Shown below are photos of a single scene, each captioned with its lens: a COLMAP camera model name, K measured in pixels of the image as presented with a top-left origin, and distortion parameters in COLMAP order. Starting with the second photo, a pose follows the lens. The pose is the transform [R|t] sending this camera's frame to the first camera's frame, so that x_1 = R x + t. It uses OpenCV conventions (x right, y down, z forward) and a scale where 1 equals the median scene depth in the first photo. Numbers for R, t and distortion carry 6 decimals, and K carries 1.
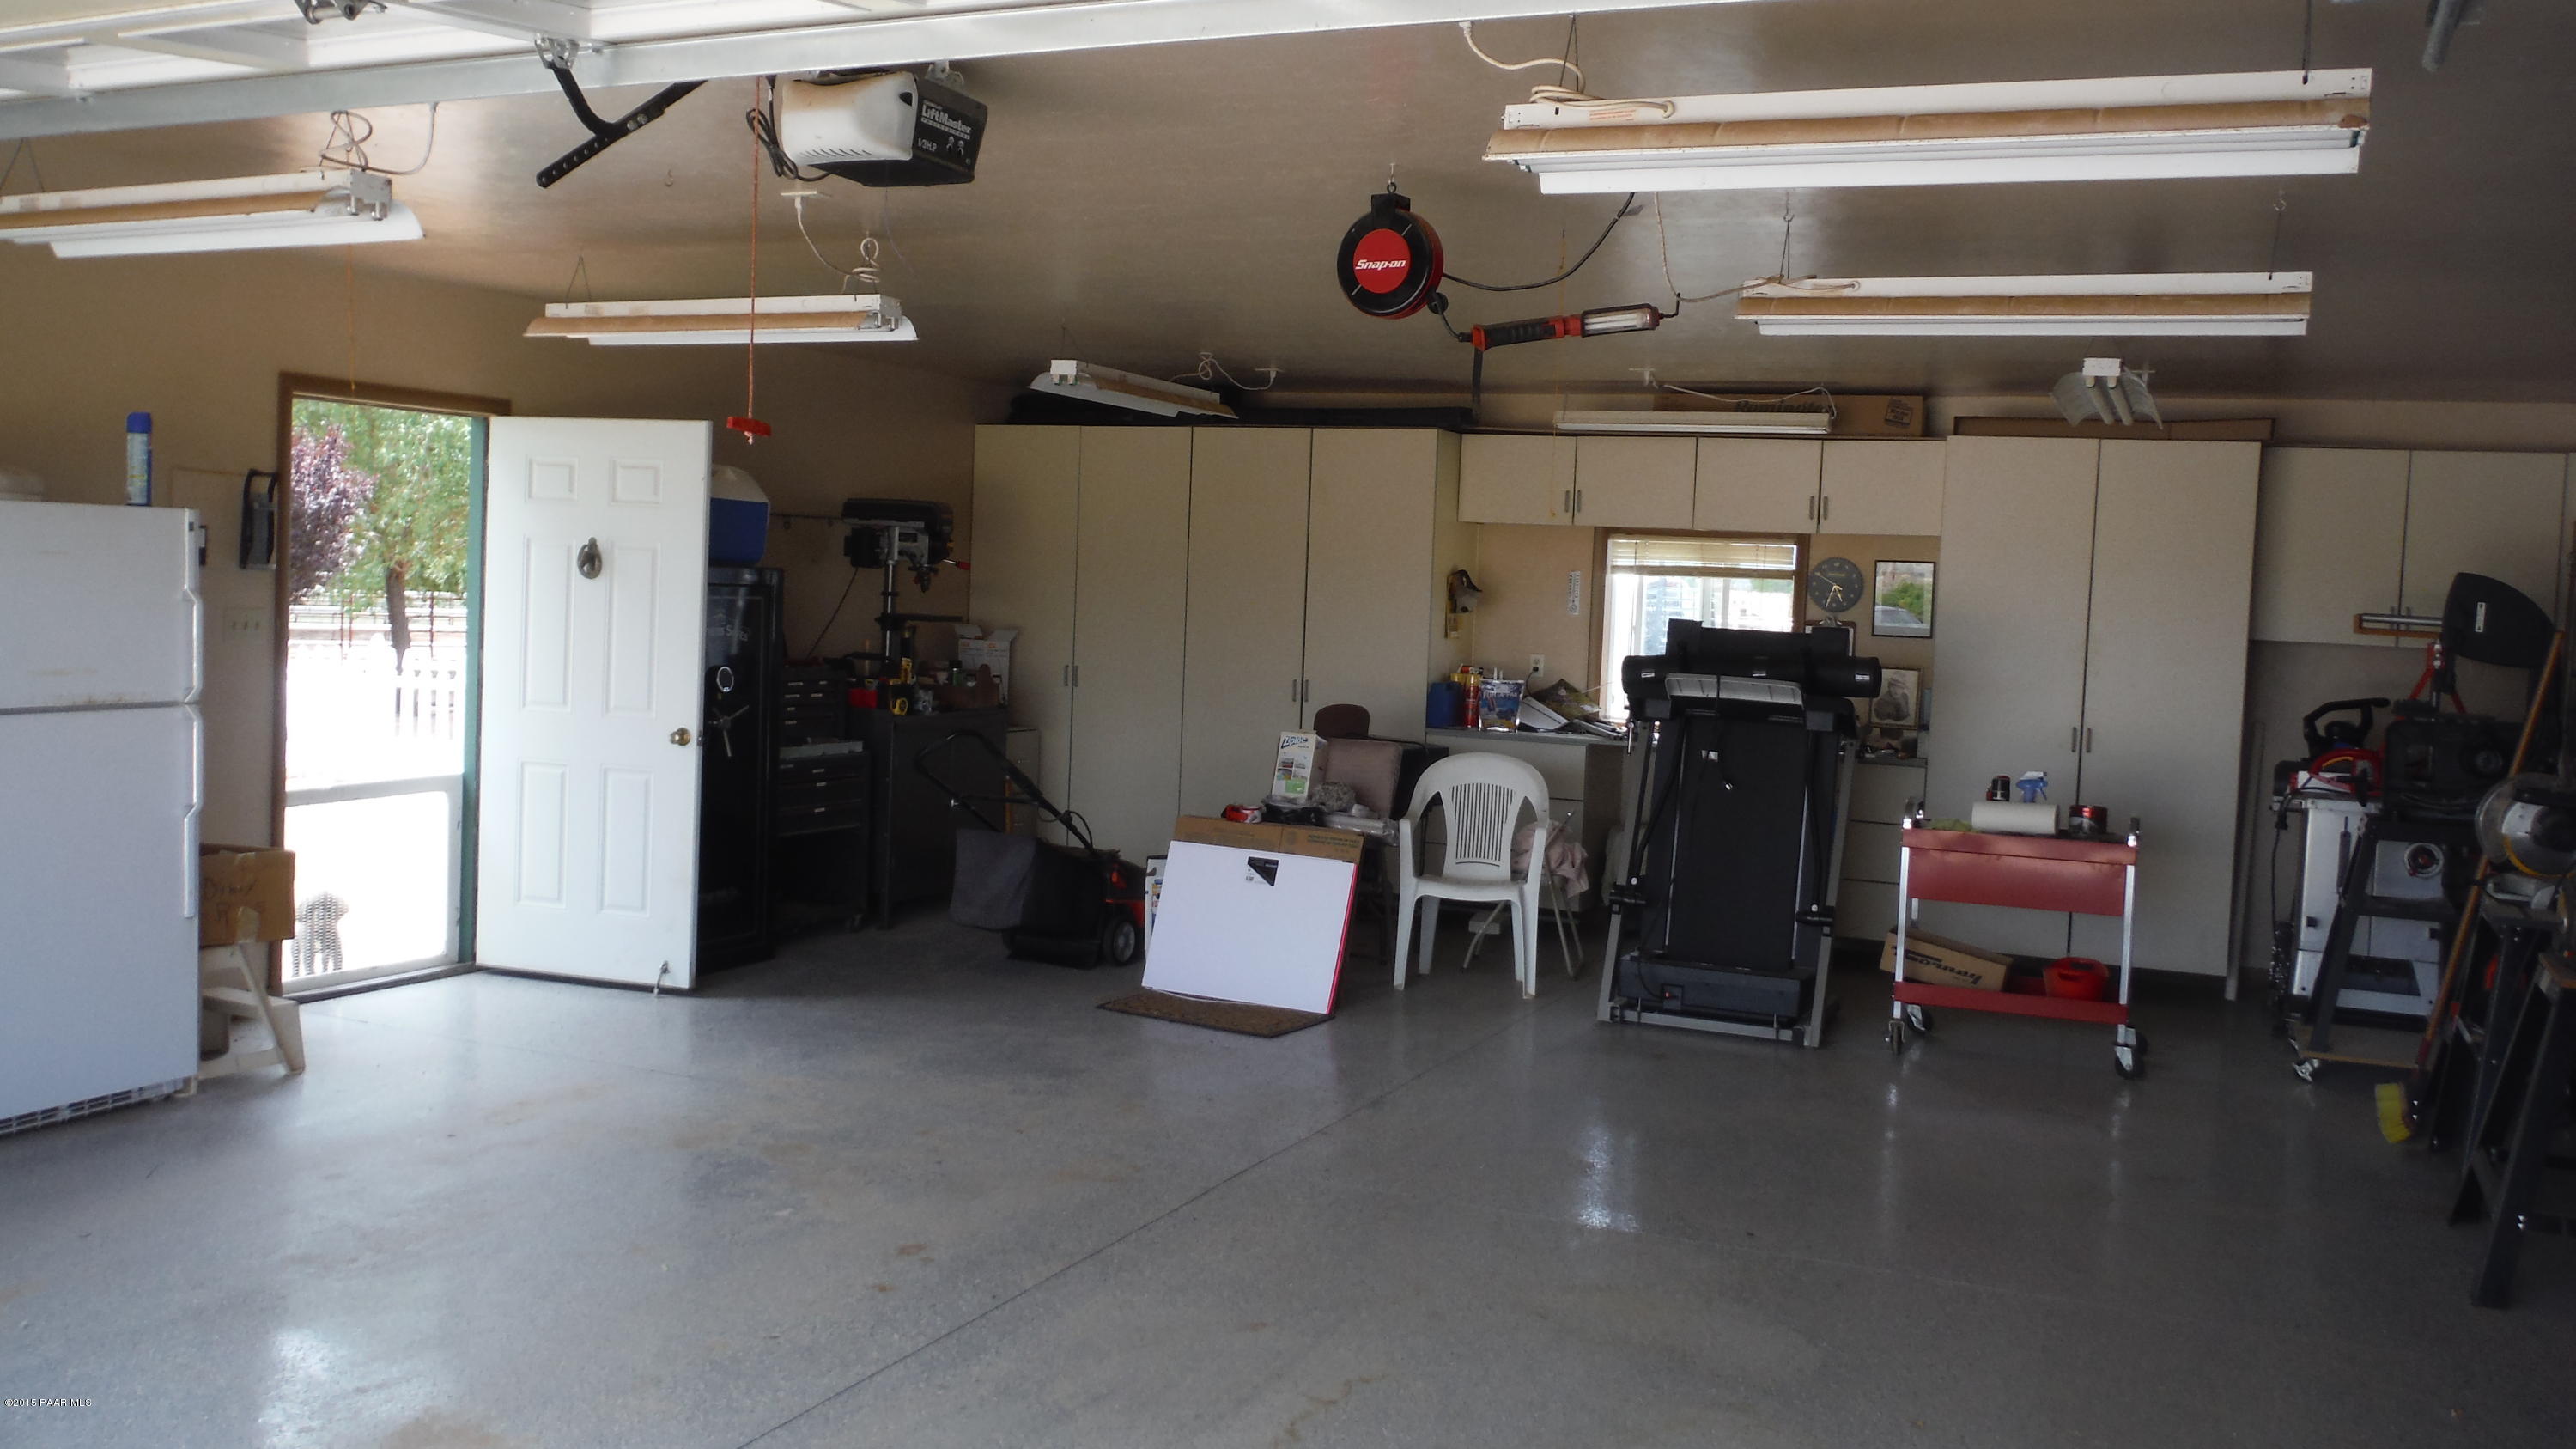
lens RADIAL K [[2162.1, 0, 1283.7], [0, 2162.1, 672.7], [0, 0, 1]] dist [-0.091834, 0.070814]
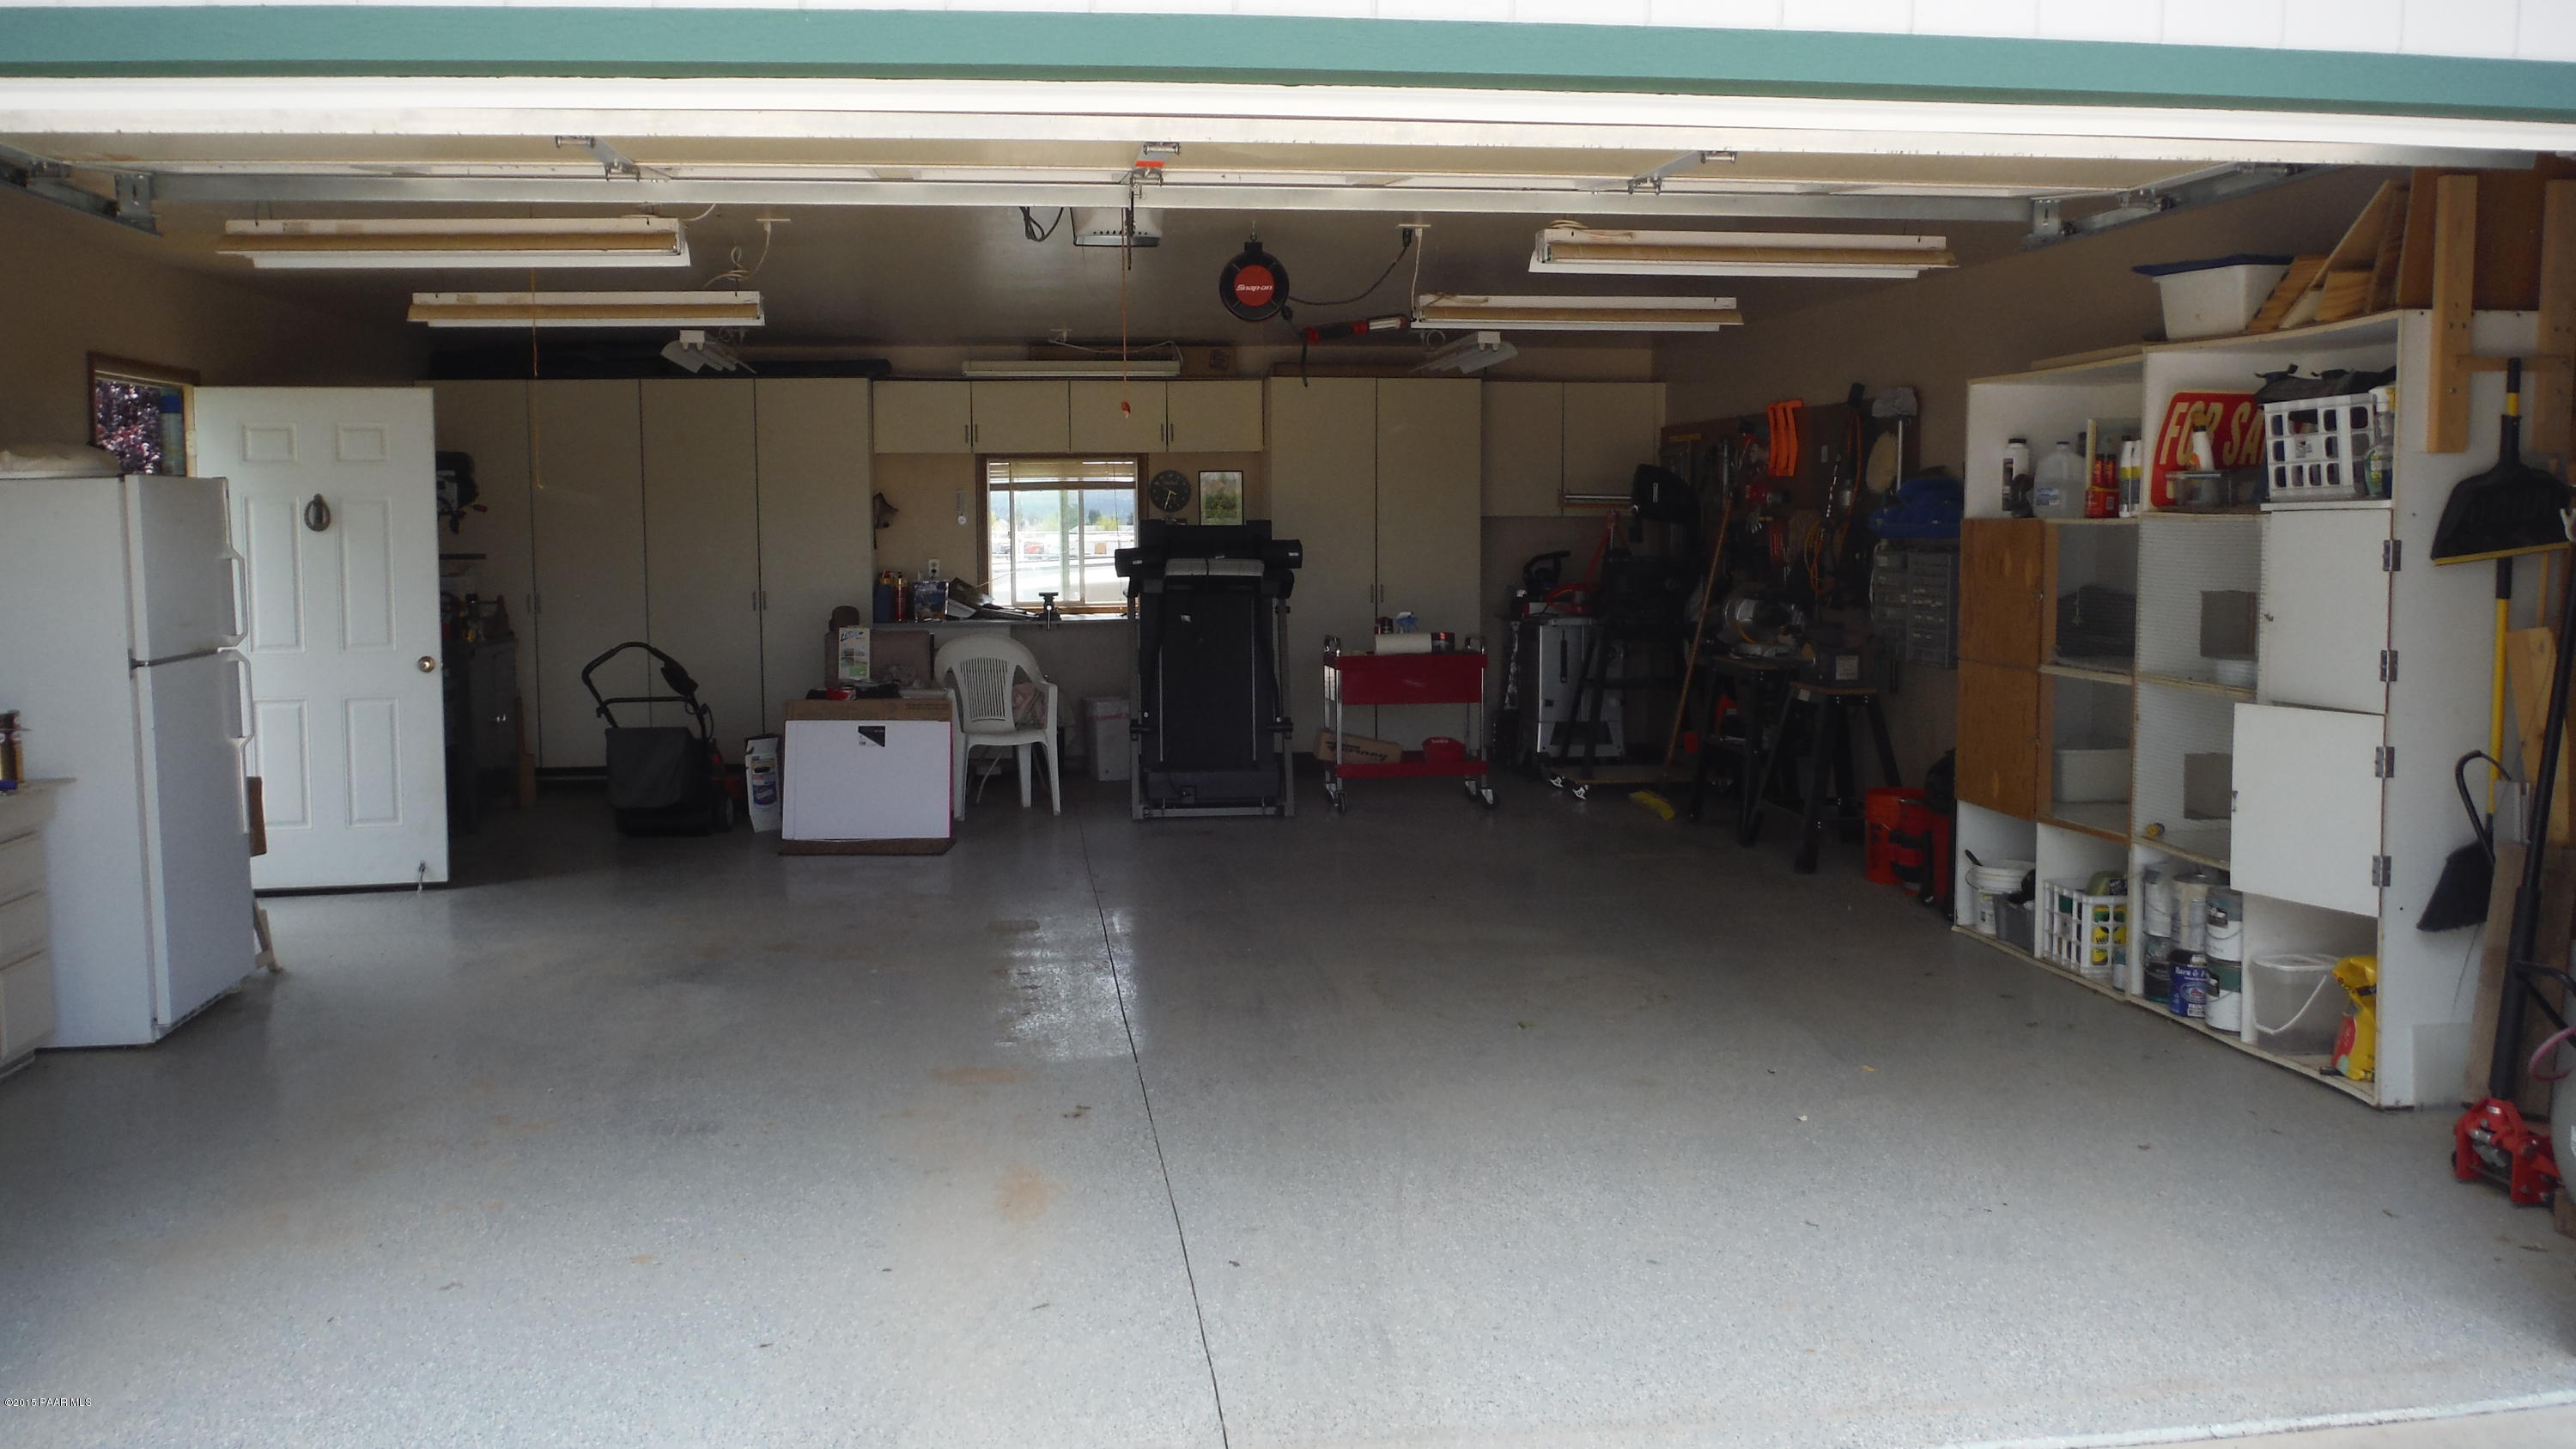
lens RADIAL K [[2162.2, 0, 1288.0], [0, 2162.2, 724.5], [0, 0, 1]] dist [-0.070064, 0.000288]
pose [[0.853068, -0.095800, 0.512931, -0.447618], [0.063557, 0.994760, 0.080087, -0.000333], [-0.517915, -0.035719, 0.854686, -0.202549]]
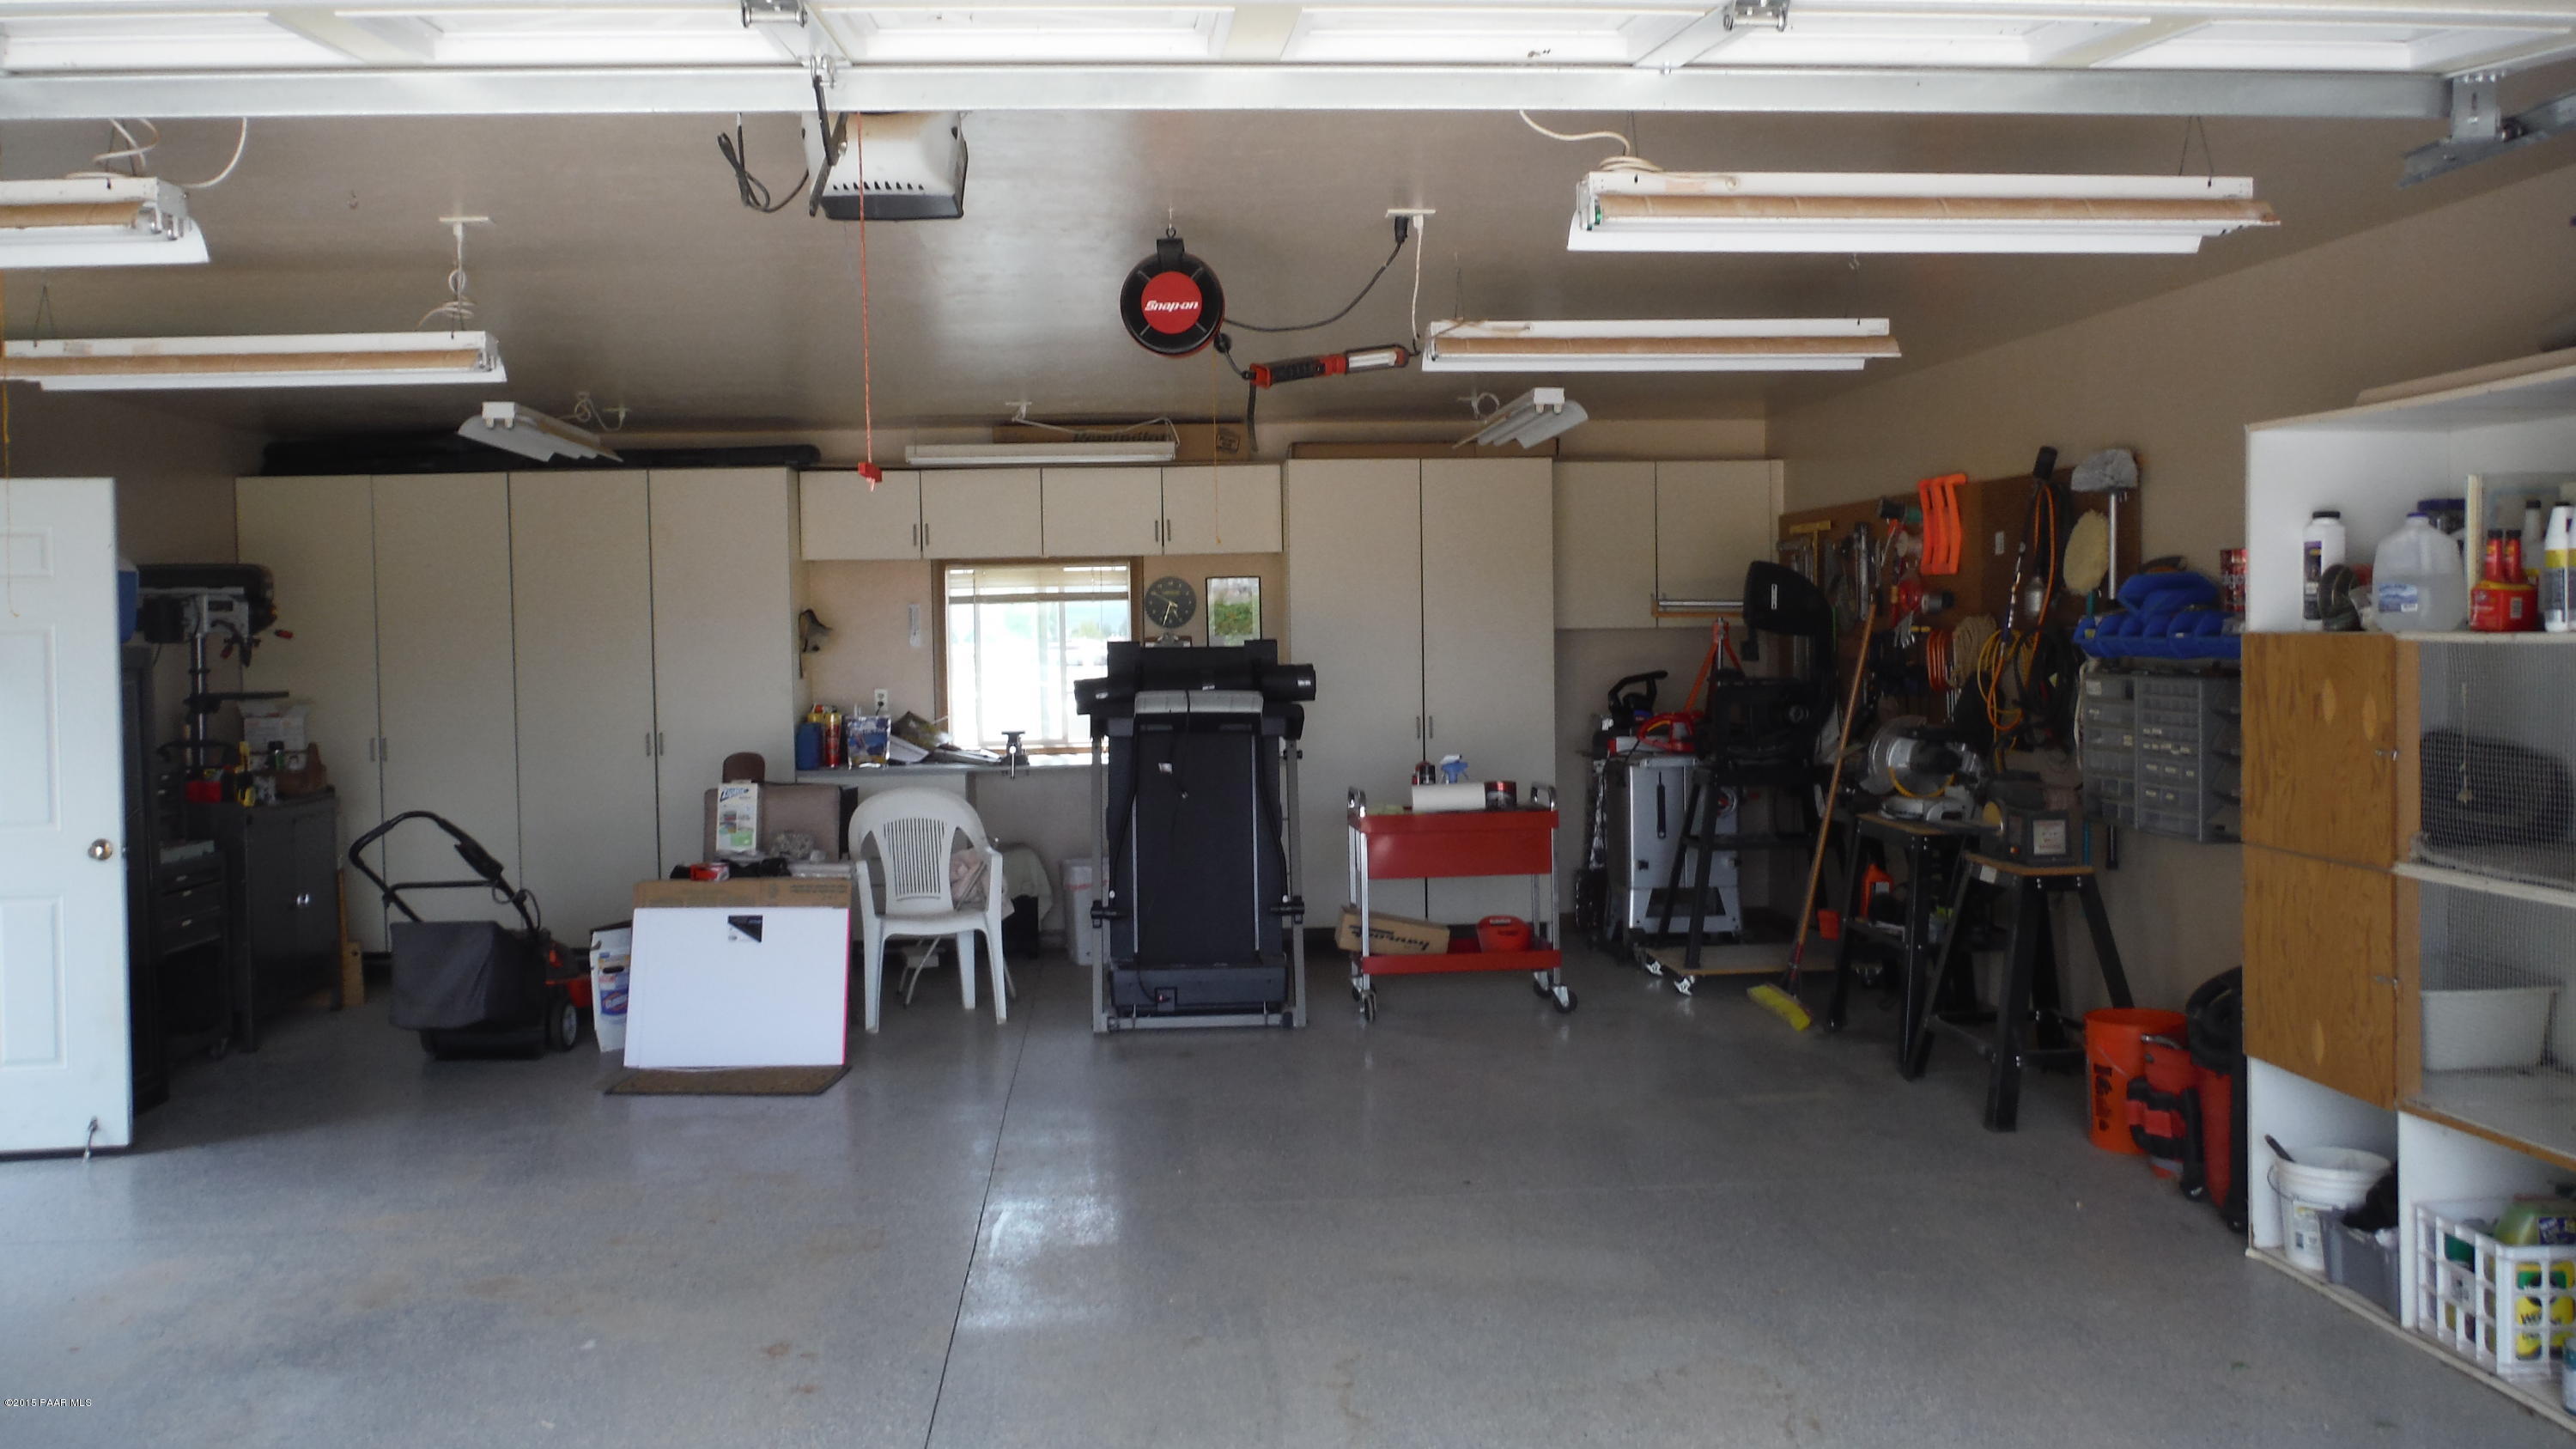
lens RADIAL K [[2162.1, 0, 1283.7], [0, 2162.1, 672.7], [0, 0, 1]] dist [-0.091834, 0.070814]
pose [[0.878733, -0.068280, 0.472404, -0.243436], [0.075110, 0.997165, 0.004413, -0.008136], [-0.471366, 0.031604, 0.881371, 0.038160]]
